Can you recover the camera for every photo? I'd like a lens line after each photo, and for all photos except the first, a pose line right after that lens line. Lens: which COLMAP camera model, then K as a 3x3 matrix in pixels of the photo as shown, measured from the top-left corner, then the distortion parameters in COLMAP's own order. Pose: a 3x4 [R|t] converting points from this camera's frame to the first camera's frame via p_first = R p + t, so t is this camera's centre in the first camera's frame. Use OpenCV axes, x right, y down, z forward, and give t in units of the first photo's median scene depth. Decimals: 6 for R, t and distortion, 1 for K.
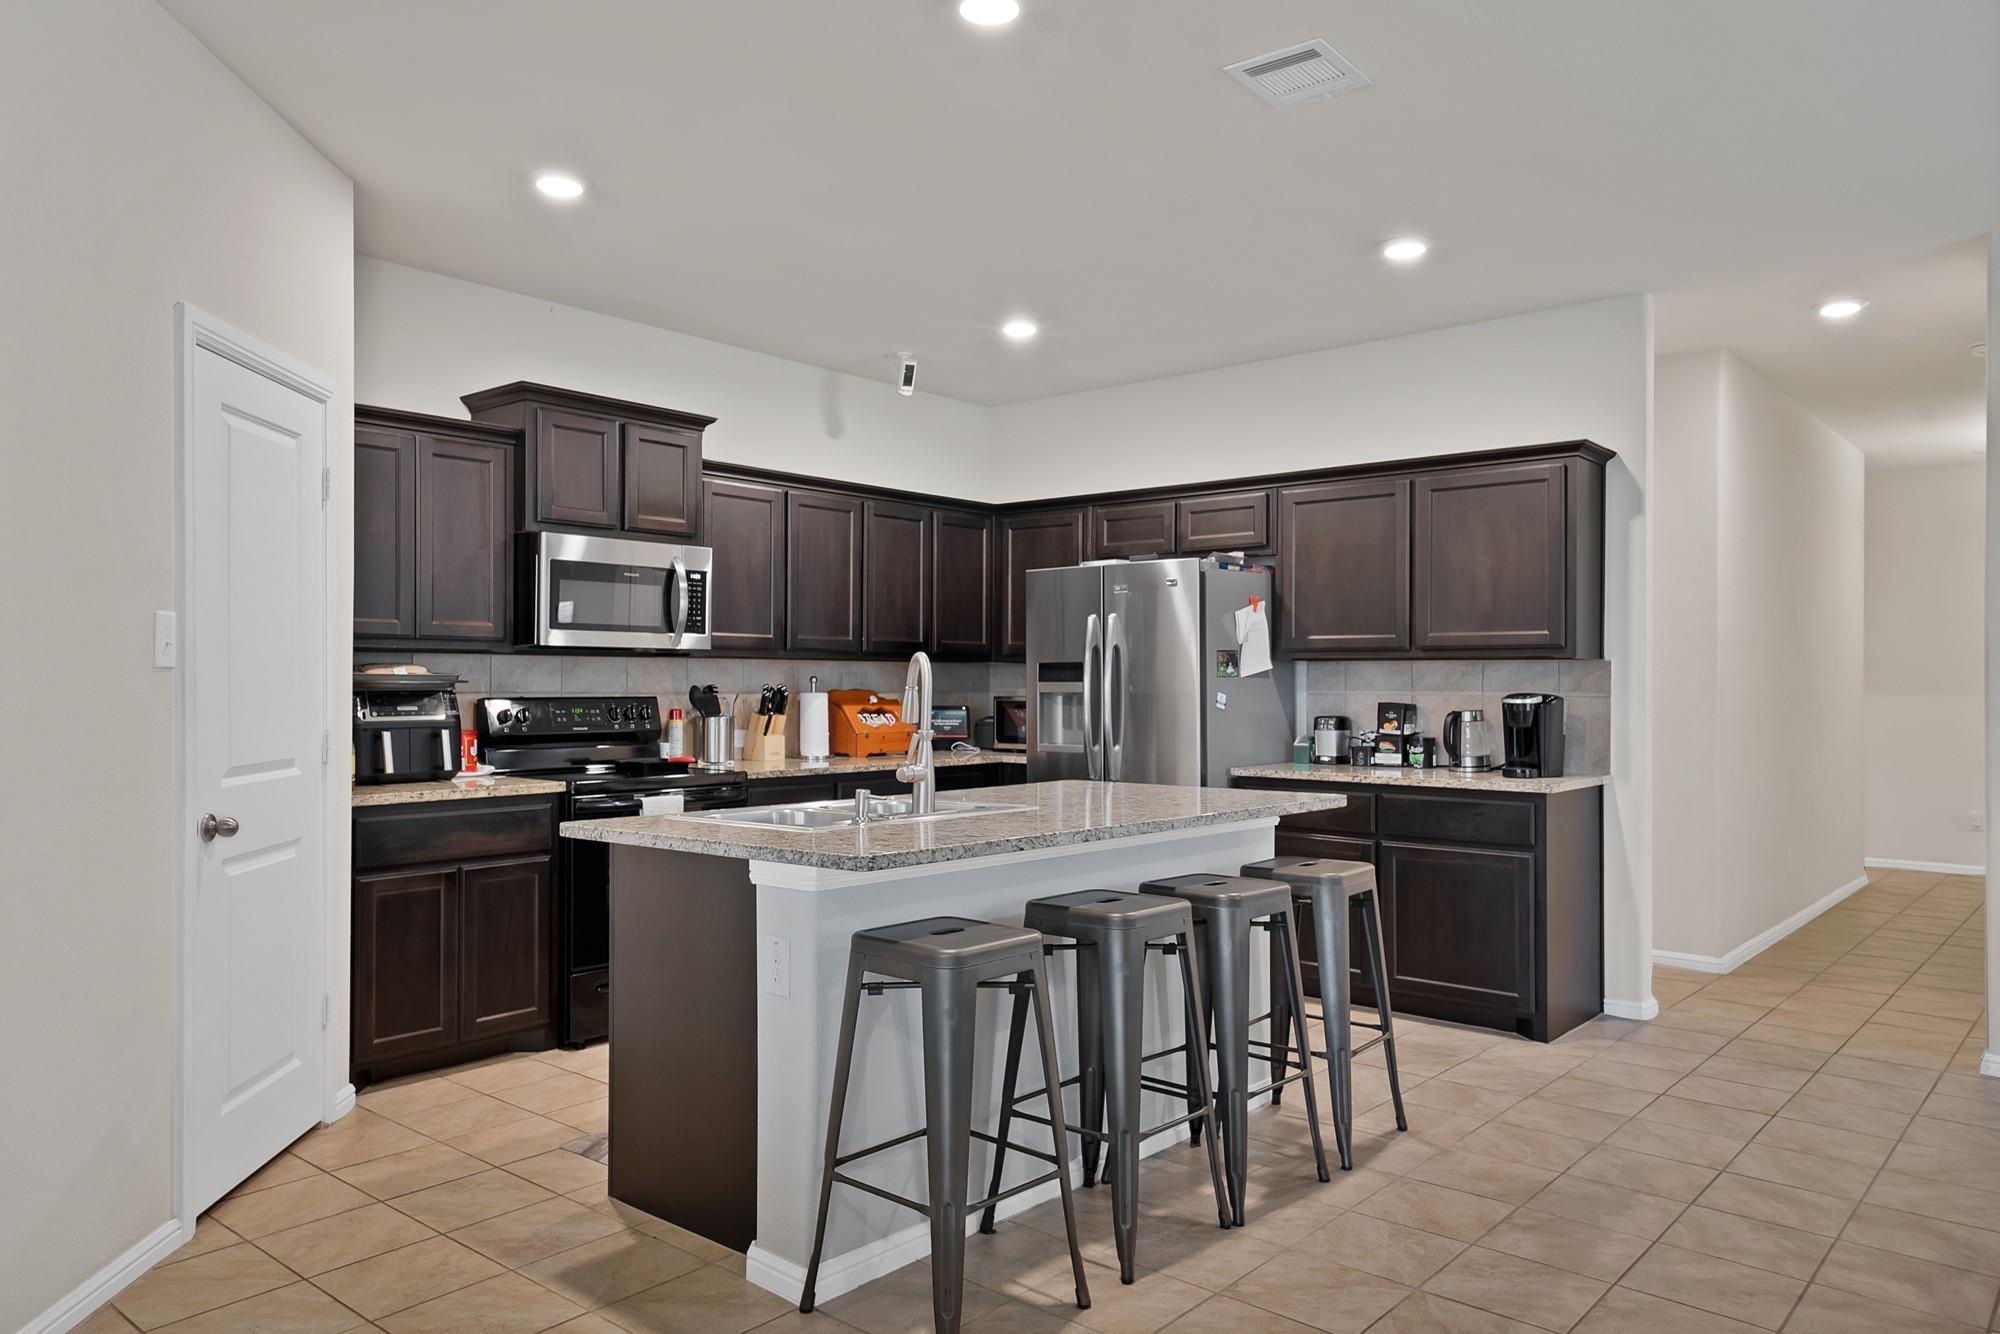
lens RADIAL K [[1332.2, 0, 1000.0], [0, 1332.2, 667.0], [0, 0, 1]] dist [0.002256, 0.001345]
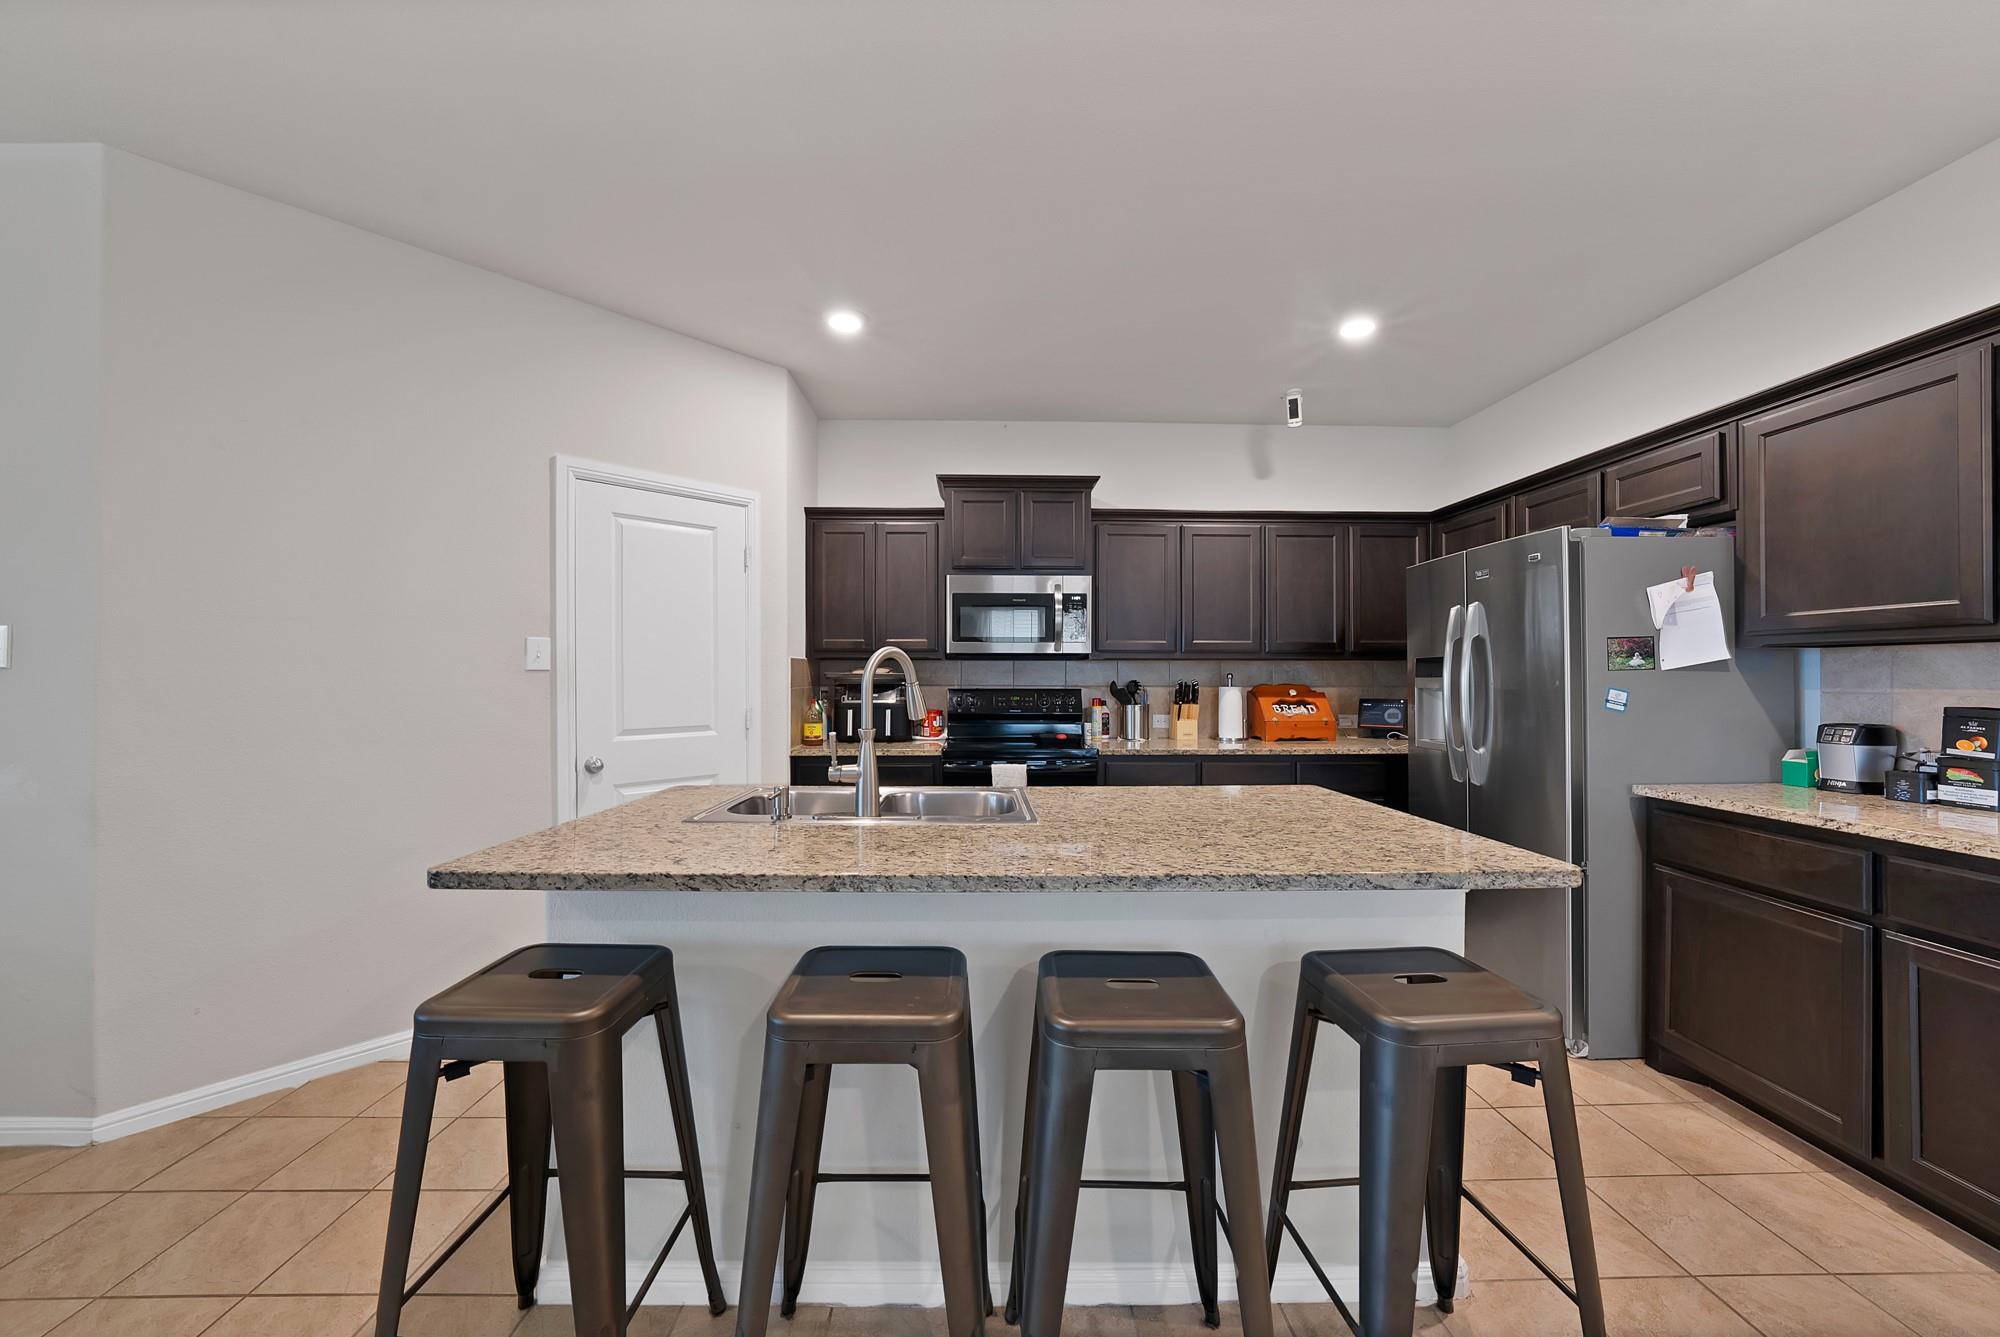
lens RADIAL K [[725.0, 0, 1000.0], [0, 725.0, 668.5], [0, 0, 1]] dist [-0.011983, 0.000431]
pose [[0.672784, -0.012152, -0.739739, 0.229153], [0.010204, 0.999922, -0.007146, 0.005358], [0.739769, -0.002740, 0.672856, 0.420410]]
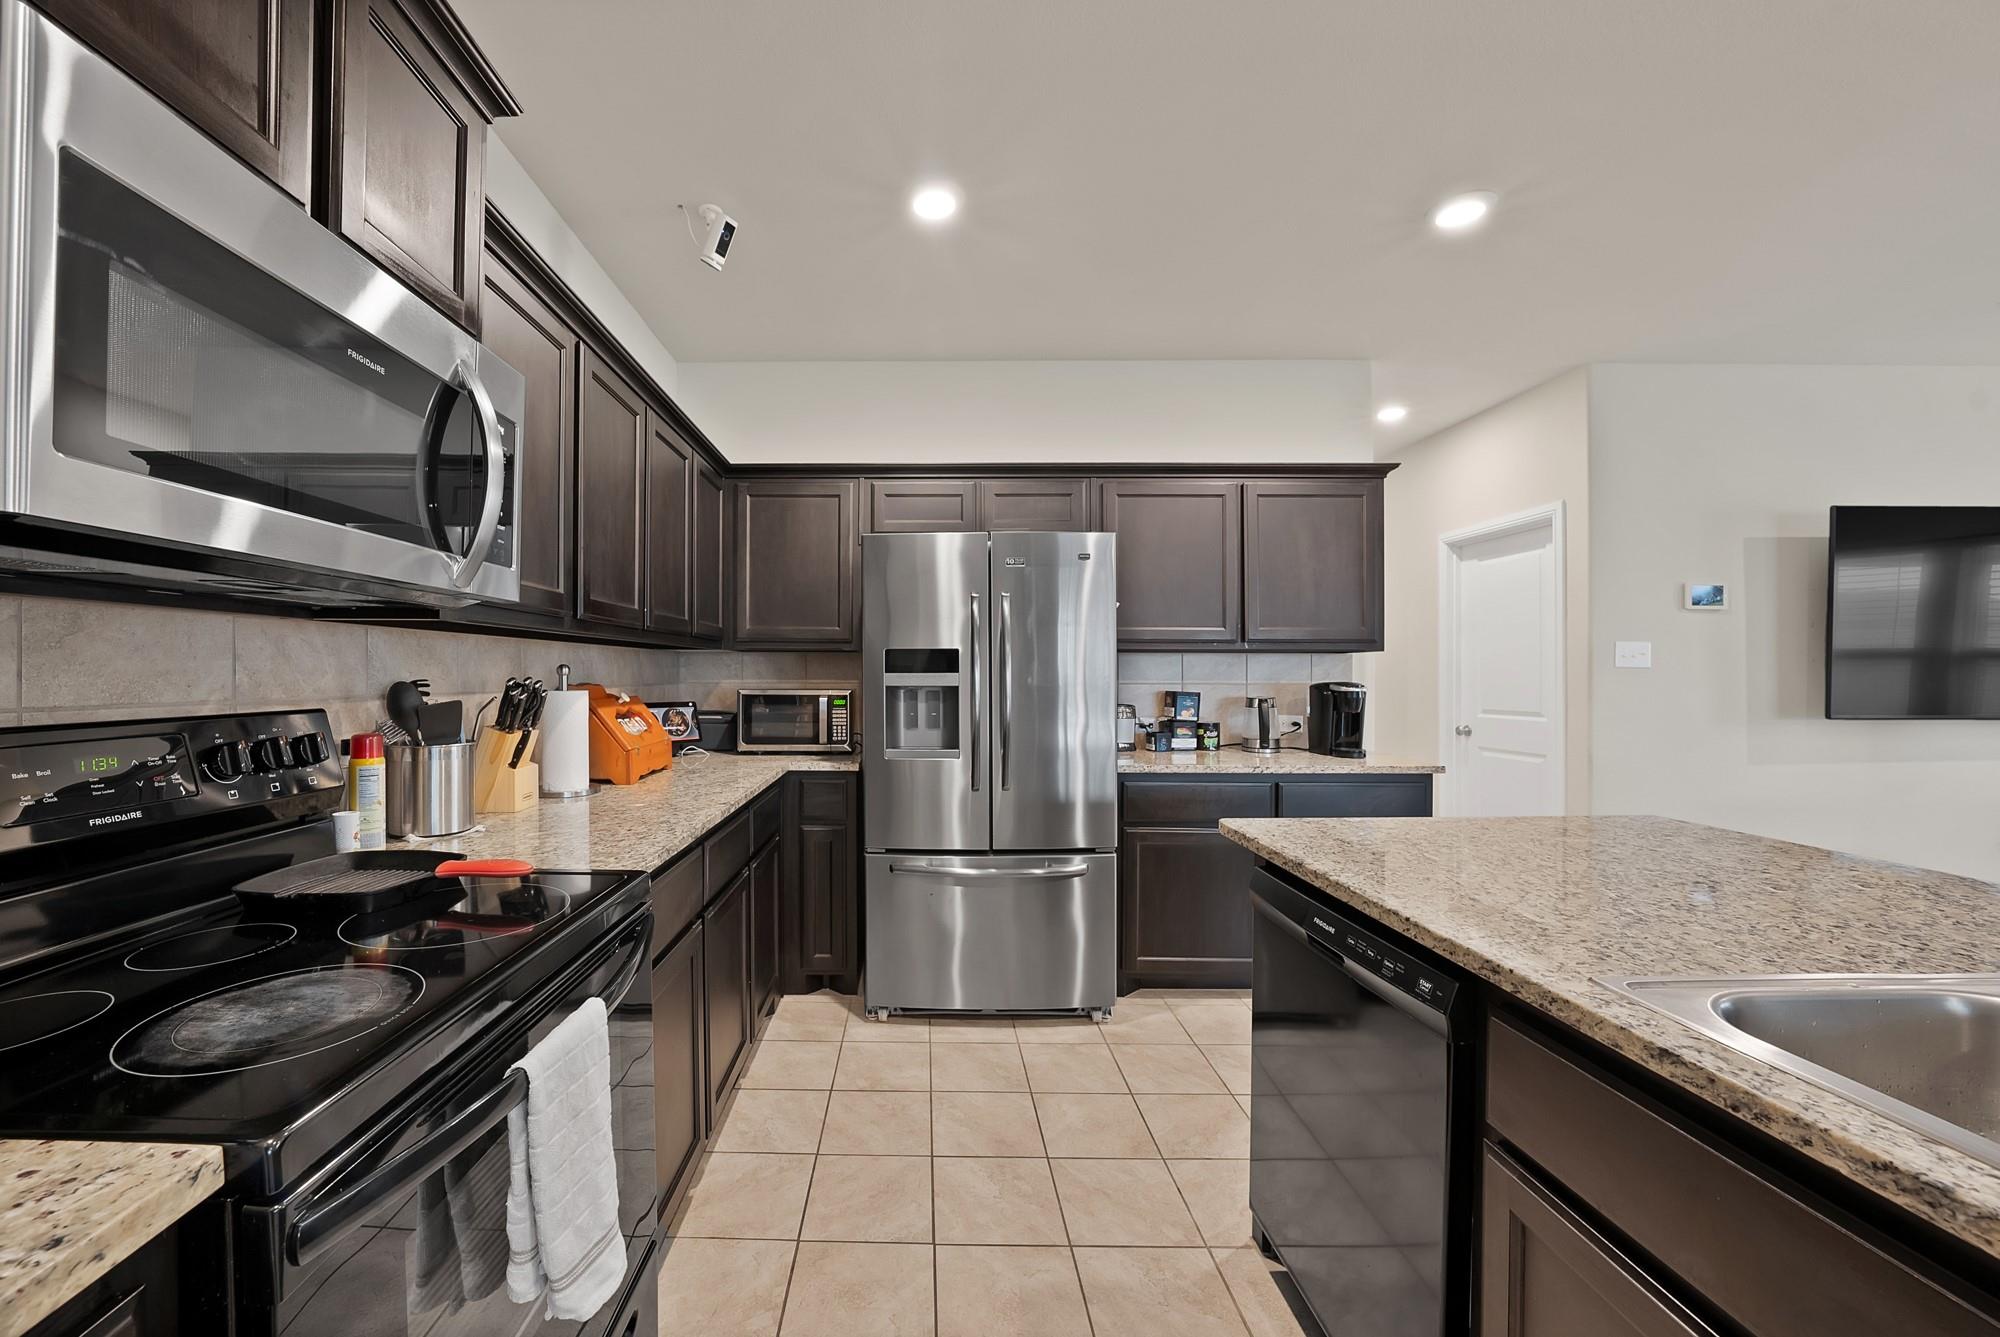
lens RADIAL K [[736.9, 0, 920.6], [0, 736.9, 675.0], [0, 0, 1]] dist [-0.000489, 0.000065]
pose [[0.775227, -0.005148, 0.631661, -0.249587], [-0.006468, 0.999850, 0.016088, 0.005136], [-0.631649, -0.016557, 0.775078, 0.663676]]
